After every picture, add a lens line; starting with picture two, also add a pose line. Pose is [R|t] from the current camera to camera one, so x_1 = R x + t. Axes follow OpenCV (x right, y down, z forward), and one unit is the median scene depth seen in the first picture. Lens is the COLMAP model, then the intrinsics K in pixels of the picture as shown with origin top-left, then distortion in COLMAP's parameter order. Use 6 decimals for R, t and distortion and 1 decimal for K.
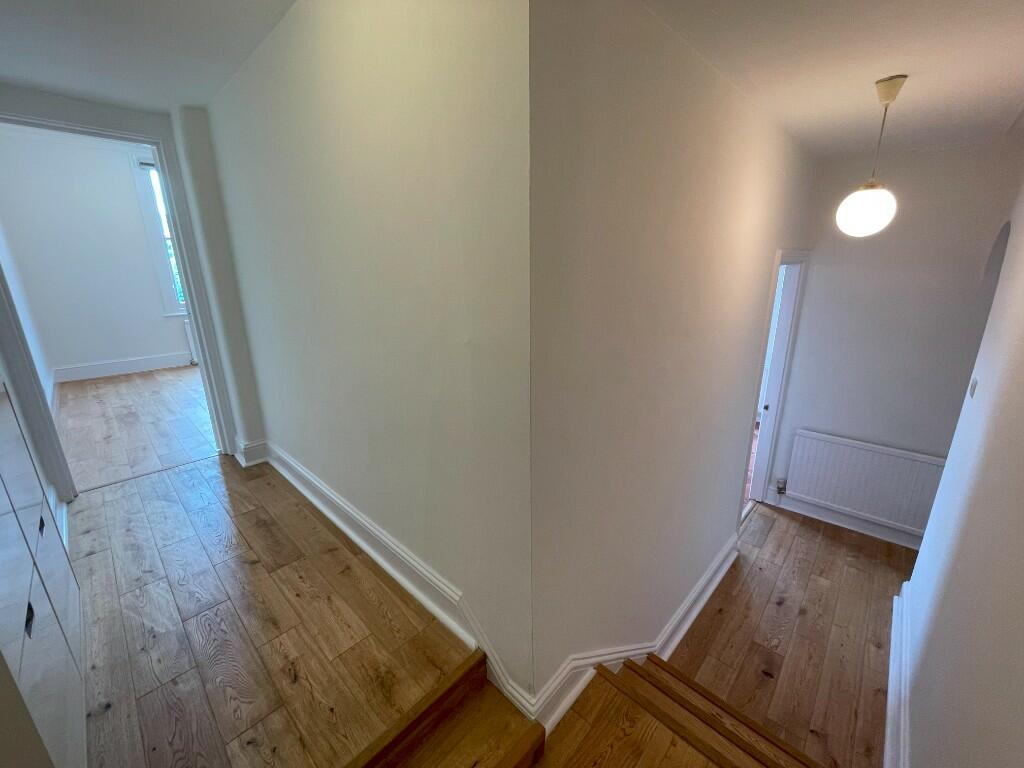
lens RADIAL K [[409.0, 0, 515.4], [0, 409.0, 382.1], [0, 0, 1]] dist [0.001027, 0.000278]
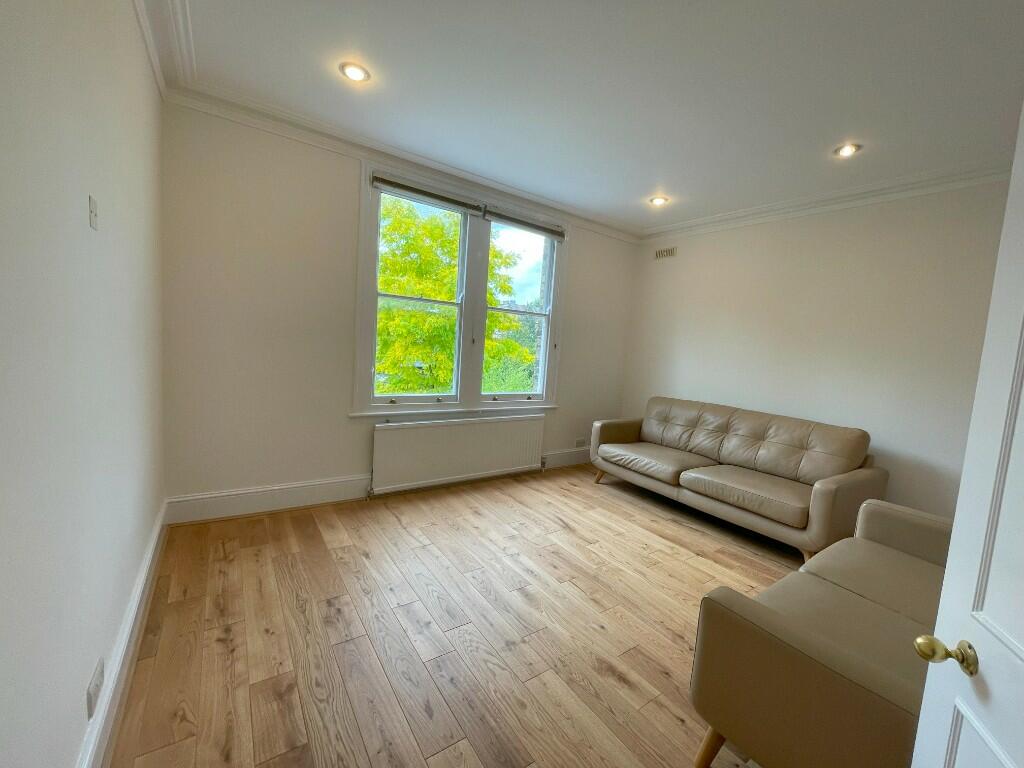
lens RADIAL K [[409.0, 0, 514.8], [0, 409.0, 379.3], [0, 0, 1]] dist [0.001027, 0.000278]
pose [[0.977705, 0.097559, -0.185943, -0.585992], [-0.131463, 0.974889, -0.179749, -0.155346], [0.163737, 0.200186, 0.965979, 0.513637]]
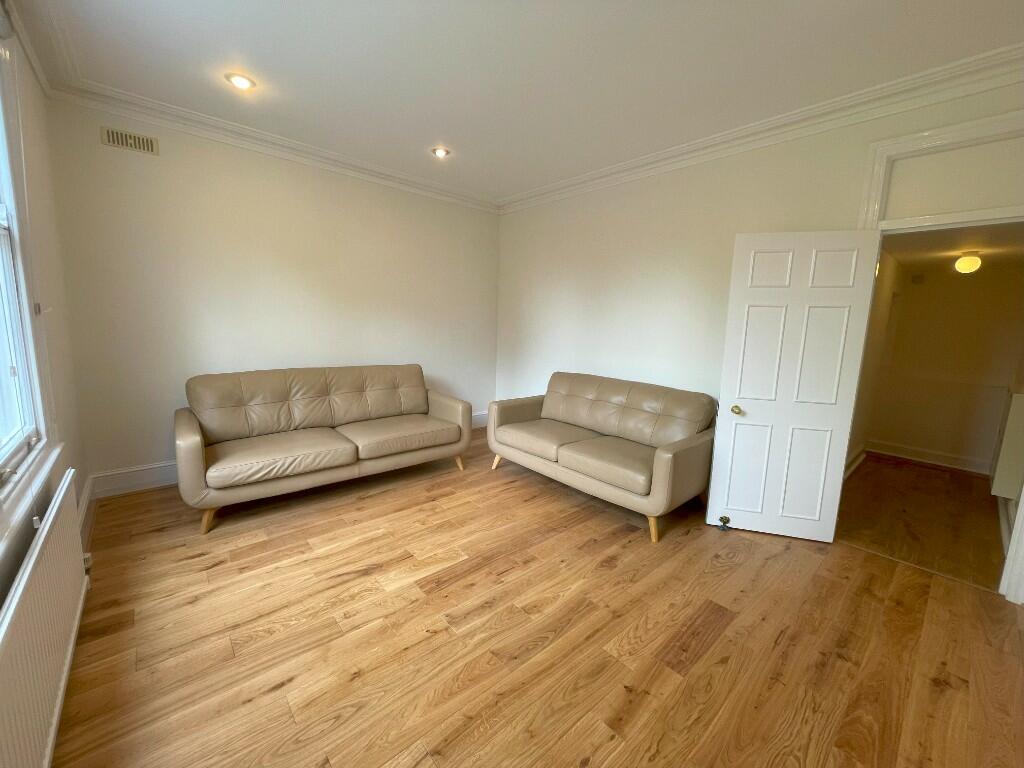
lens RADIAL K [[409.0, 0, 512.2], [0, 409.0, 378.6], [0, 0, 1]] dist [0.001027, 0.000278]
pose [[0.093832, -0.129985, 0.987066, -1.047044], [0.233447, 0.966672, 0.105107, -0.284888], [-0.967832, 0.220566, 0.121049, 0.958758]]
